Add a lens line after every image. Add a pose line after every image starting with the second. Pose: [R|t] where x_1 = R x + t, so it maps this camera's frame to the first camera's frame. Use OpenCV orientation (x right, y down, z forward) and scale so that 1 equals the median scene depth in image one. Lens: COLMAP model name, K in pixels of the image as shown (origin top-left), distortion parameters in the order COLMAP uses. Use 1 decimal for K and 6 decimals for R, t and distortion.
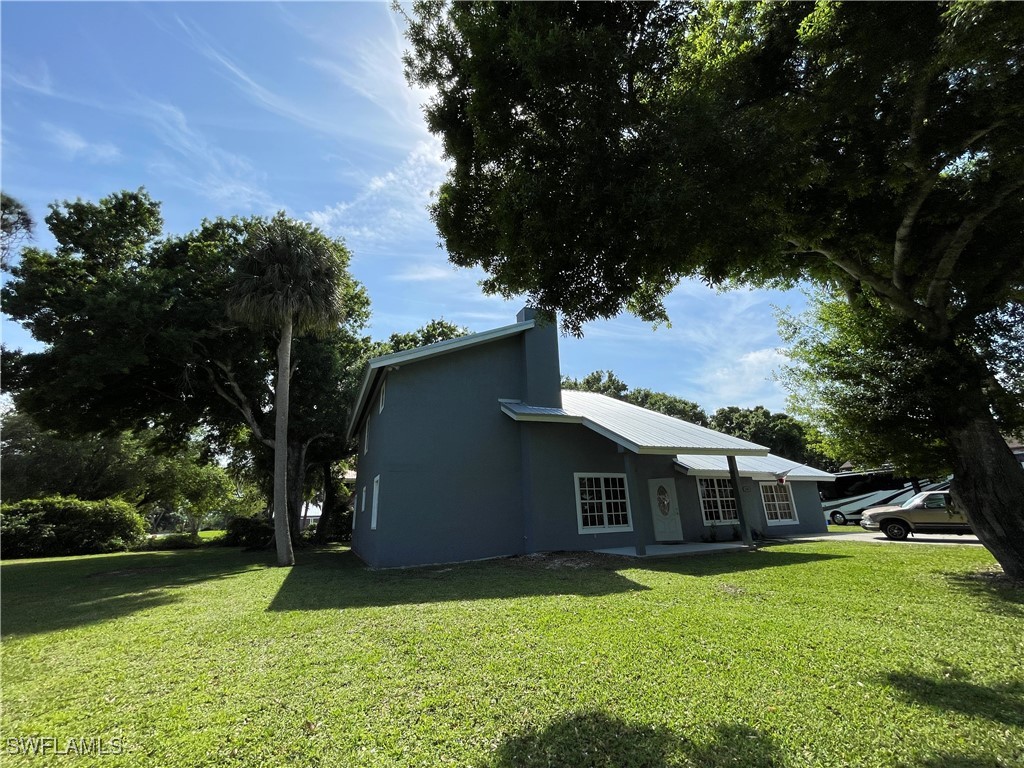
lens RADIAL K [[412.6, 0, 512.0], [0, 412.6, 384.0], [0, 0, 1]] dist [0.001478, 0.000014]
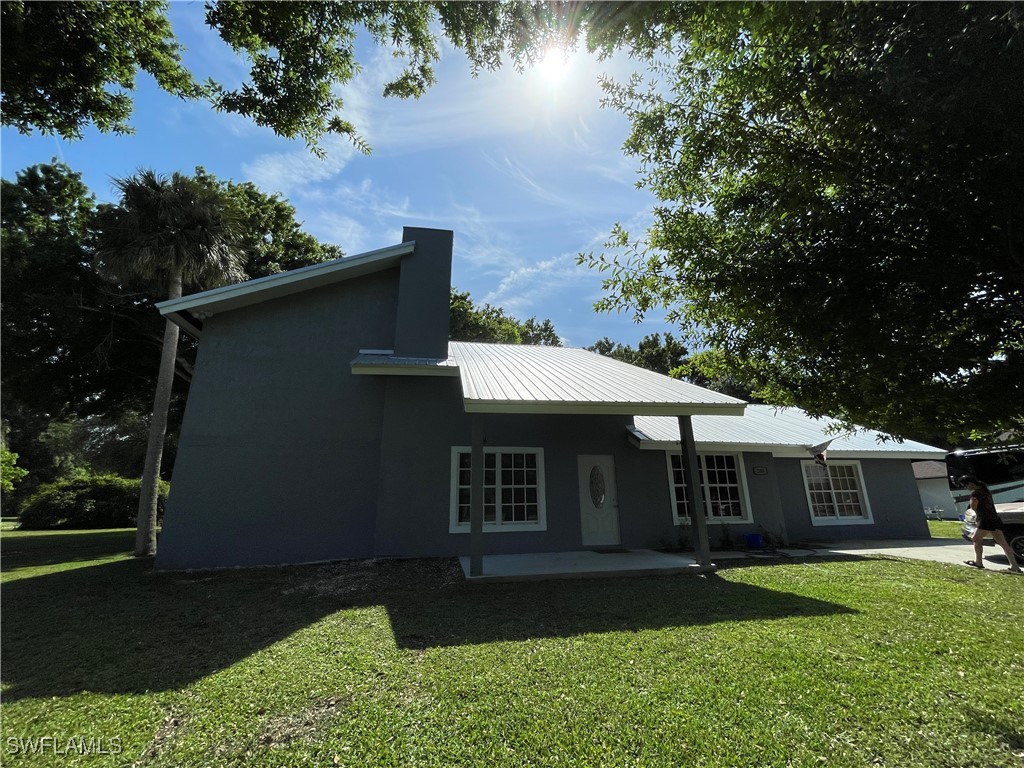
lens RADIAL K [[412.6, 0, 512.0], [0, 412.6, 384.0], [0, 0, 1]] dist [0.001478, 0.000014]
pose [[0.972200, -0.043709, -0.230034, 0.400112], [0.053471, 0.997907, 0.036371, 0.085125], [0.227963, -0.047660, 0.972503, 0.328663]]
